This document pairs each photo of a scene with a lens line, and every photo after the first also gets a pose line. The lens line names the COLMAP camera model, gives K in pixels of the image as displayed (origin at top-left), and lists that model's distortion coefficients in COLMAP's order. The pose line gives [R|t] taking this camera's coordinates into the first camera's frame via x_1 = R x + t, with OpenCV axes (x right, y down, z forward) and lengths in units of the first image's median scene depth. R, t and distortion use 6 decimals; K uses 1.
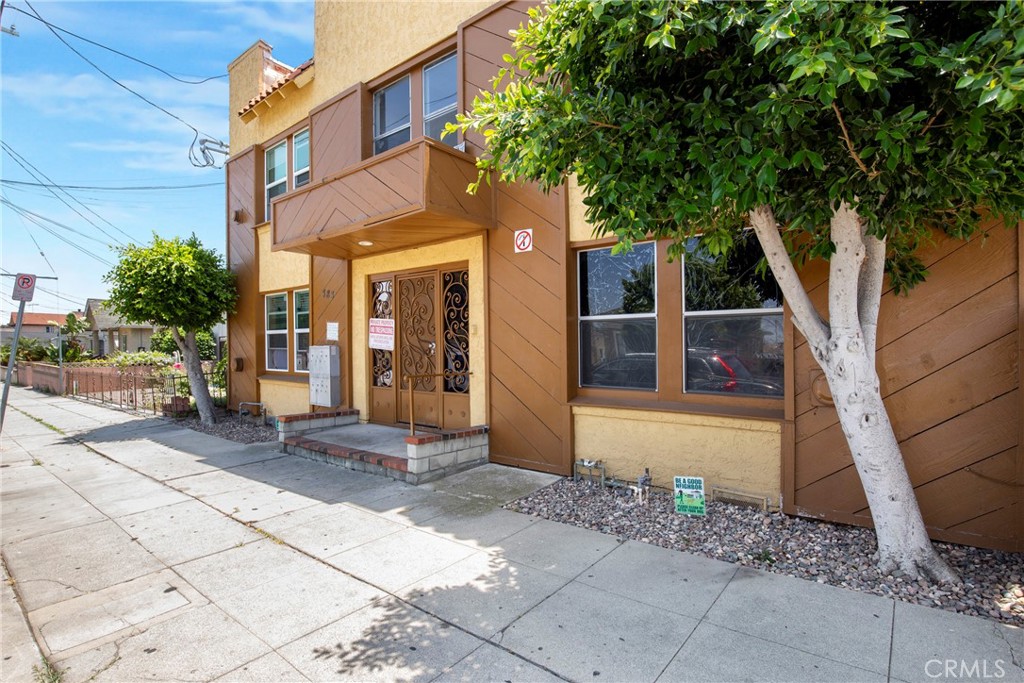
lens RADIAL K [[511.9, 0, 512.0], [0, 511.9, 341.5], [0, 0, 1]] dist [-0.026779, 0.000610]
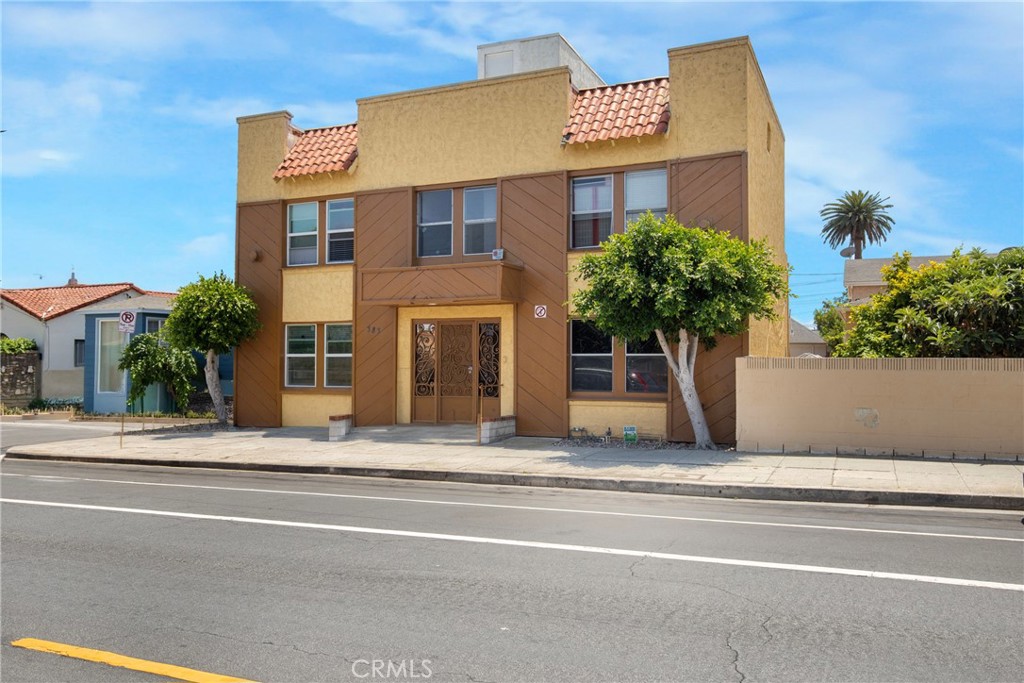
lens RADIAL K [[864.1, 0, 512.0], [0, 864.1, 341.5], [0, 0, 1]] dist [-0.001319, -0.001702]
pose [[0.964797, 0.025073, 0.261796, -0.833535], [-0.016943, 0.999303, -0.033266, 0.013500], [-0.262448, 0.027660, 0.964550, -1.838122]]
